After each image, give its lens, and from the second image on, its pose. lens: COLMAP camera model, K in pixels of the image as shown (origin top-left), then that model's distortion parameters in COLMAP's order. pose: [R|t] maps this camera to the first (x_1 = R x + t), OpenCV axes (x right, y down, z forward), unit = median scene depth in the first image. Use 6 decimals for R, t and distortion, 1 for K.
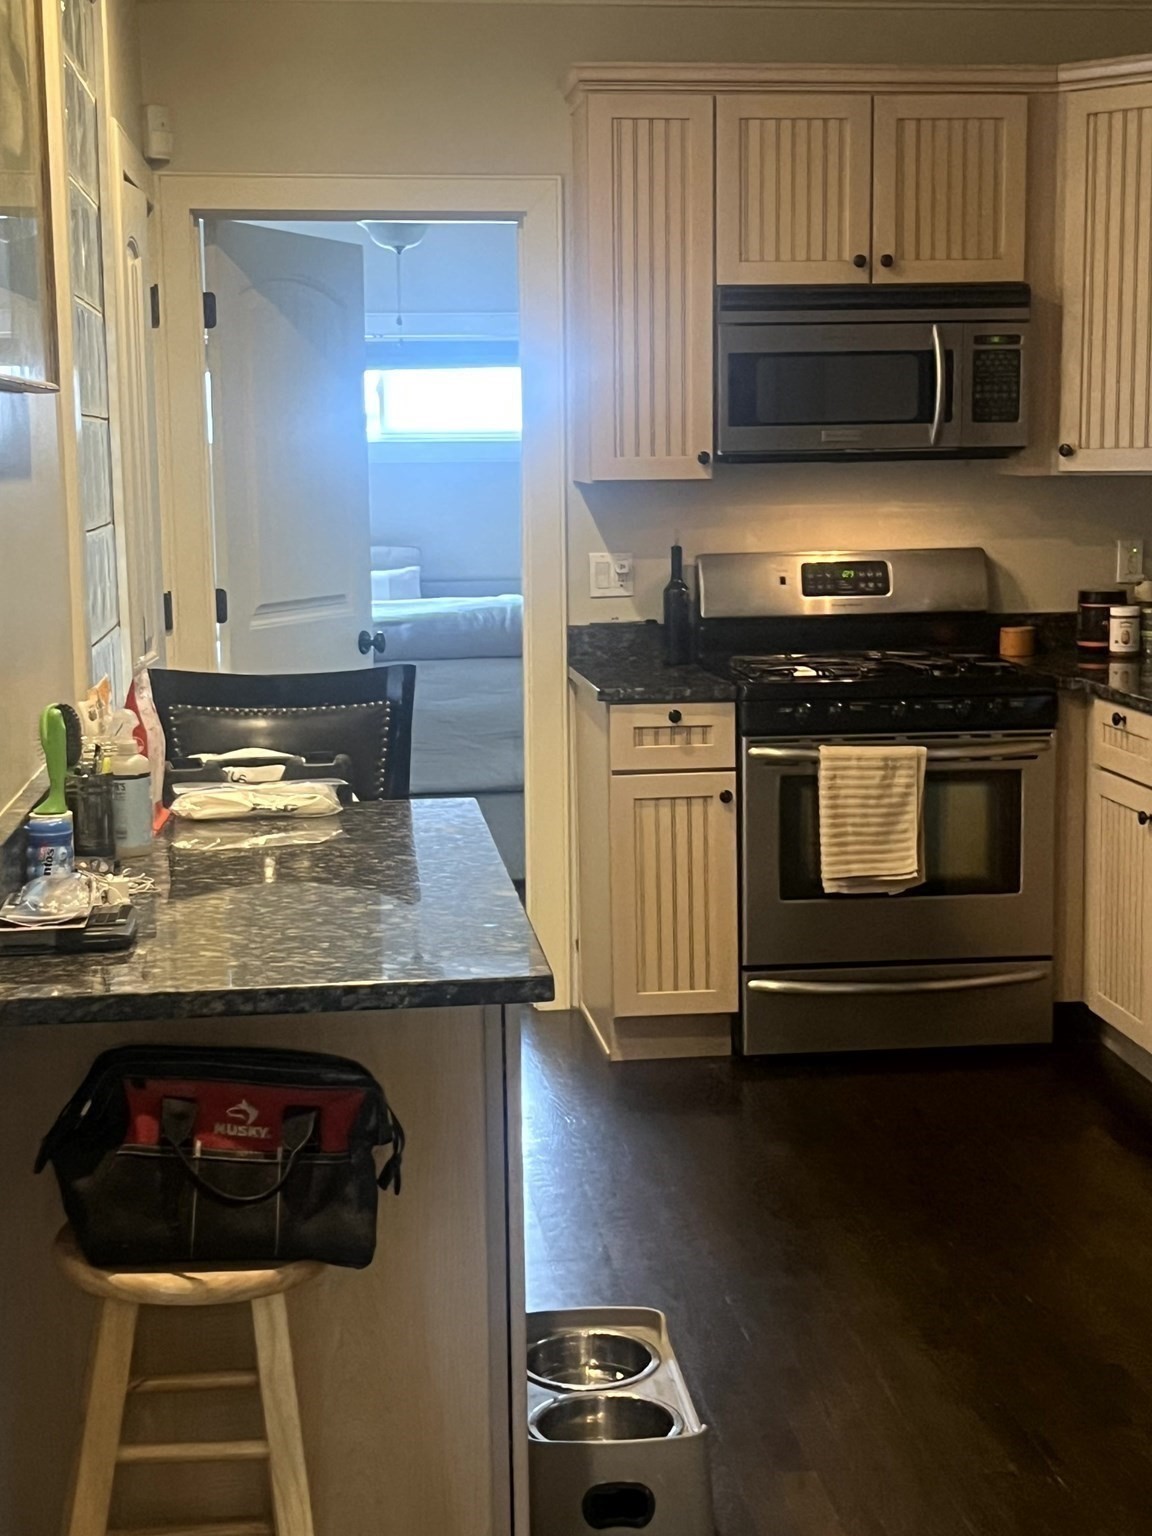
lens RADIAL K [[2289.1, 0, 576.0], [0, 2289.1, 768.0], [0, 0, 1]] dist [0.129830, -0.084445]
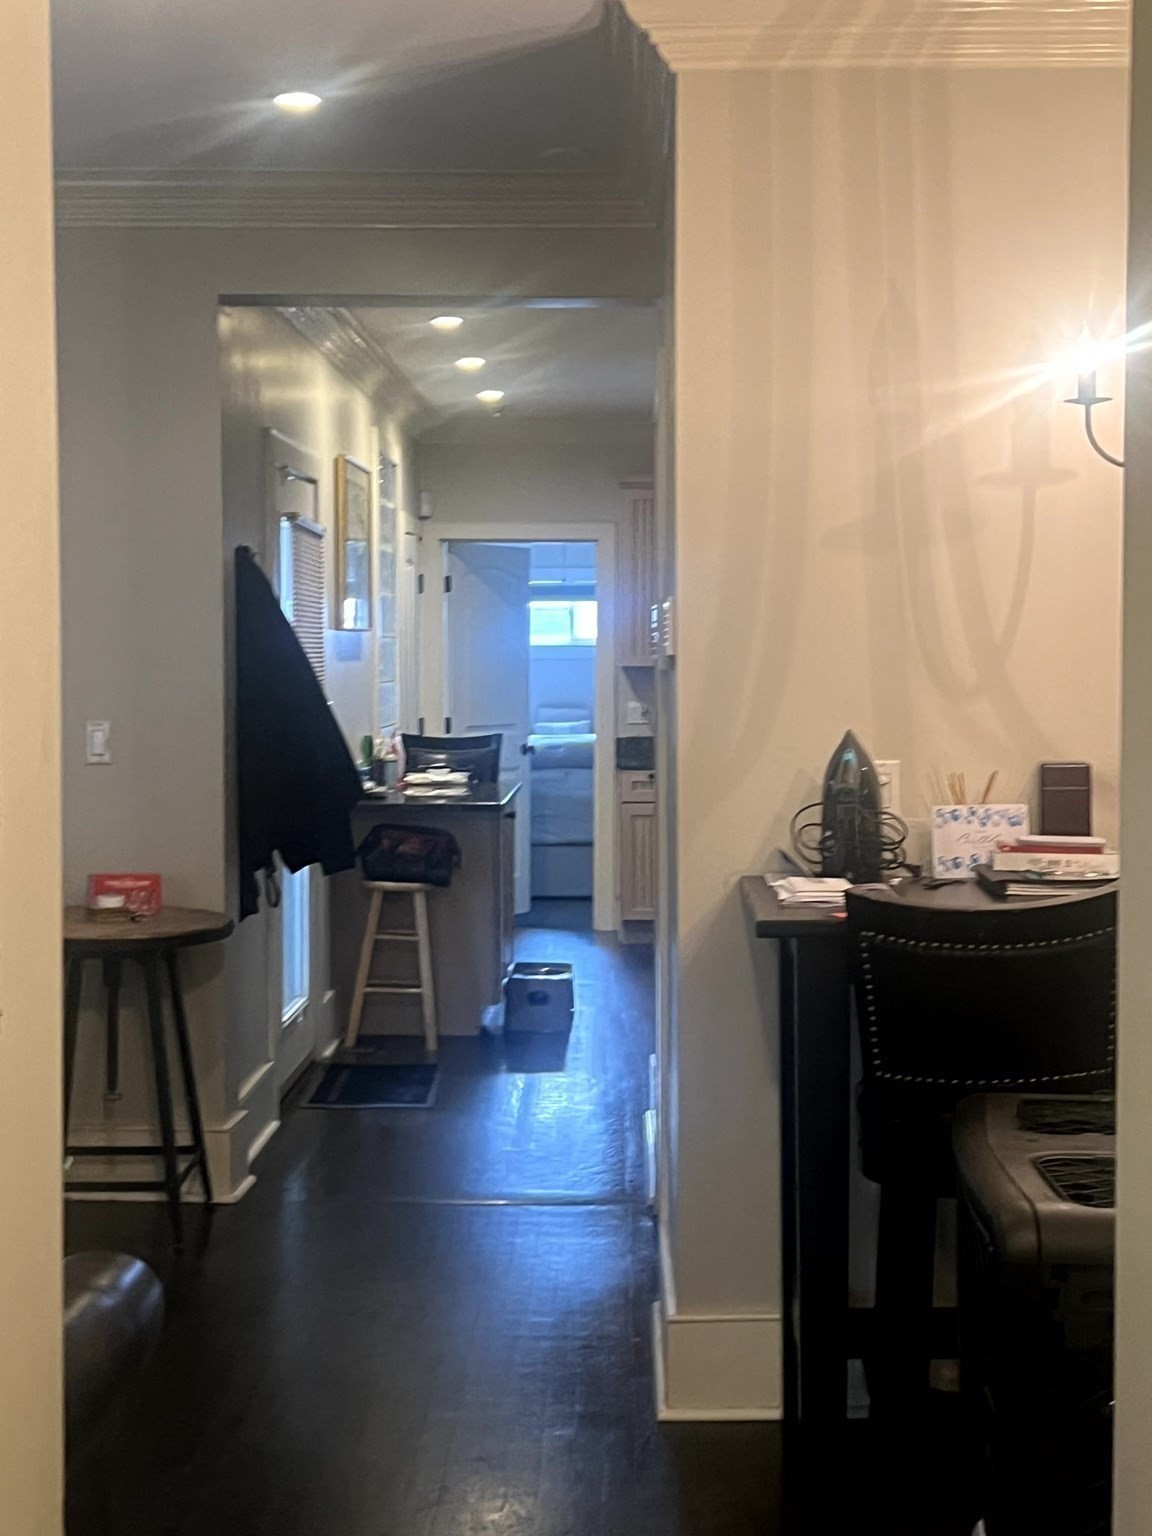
lens RADIAL K [[2289.1, 0, 576.0], [0, 2289.1, 768.0], [0, 0, 1]] dist [0.129830, -0.084445]
pose [[0.990544, 0.018698, -0.135916, 0.333014], [-0.030452, 0.995923, -0.084915, 0.193160], [0.133774, 0.088251, 0.987075, -1.404740]]
